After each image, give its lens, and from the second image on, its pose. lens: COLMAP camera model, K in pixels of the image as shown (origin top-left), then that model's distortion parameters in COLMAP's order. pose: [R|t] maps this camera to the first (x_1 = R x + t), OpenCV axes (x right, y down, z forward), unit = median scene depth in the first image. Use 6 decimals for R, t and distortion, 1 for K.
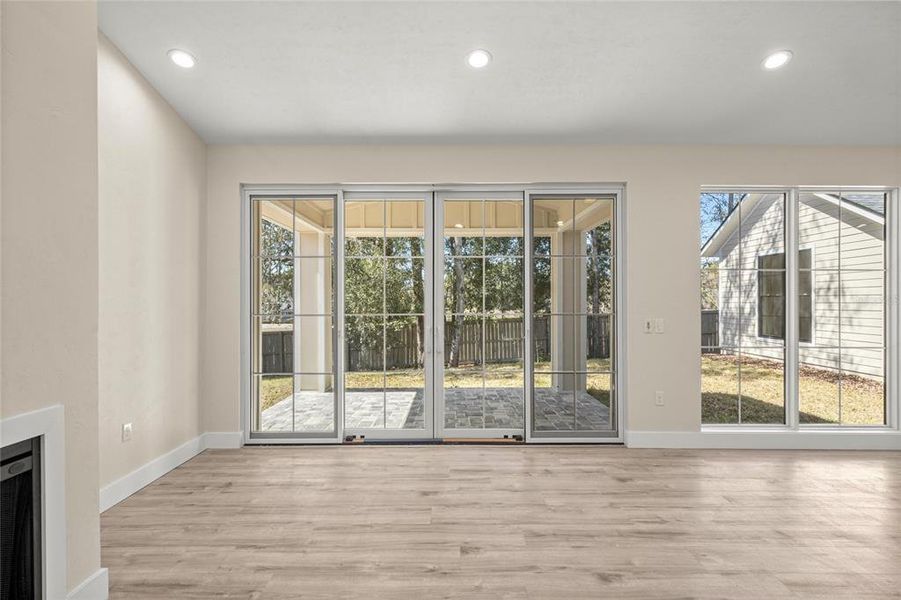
lens RADIAL K [[460.5, 0, 448.7], [0, 460.5, 299.8], [0, 0, 1]] dist [0.001628, -0.000462]
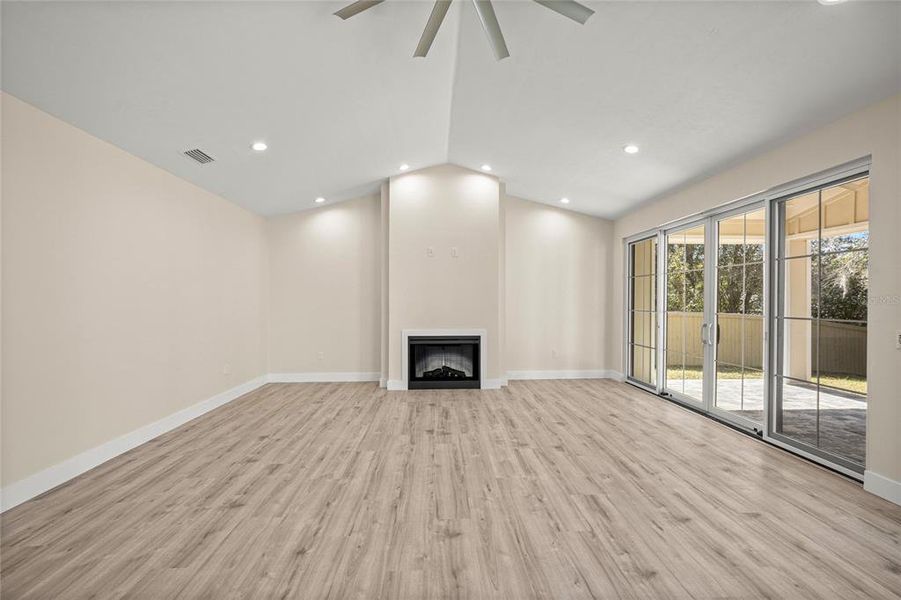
lens RADIAL K [[375.7, 0, 451.6], [0, 375.7, 302.1], [0, 0, 1]] dist [-0.001857, -0.000033]
pose [[0.040238, 0.005736, -0.999174, 1.288151], [0.000902, 0.999983, 0.005777, -0.009569], [0.999190, -0.001133, 0.040232, 0.335449]]
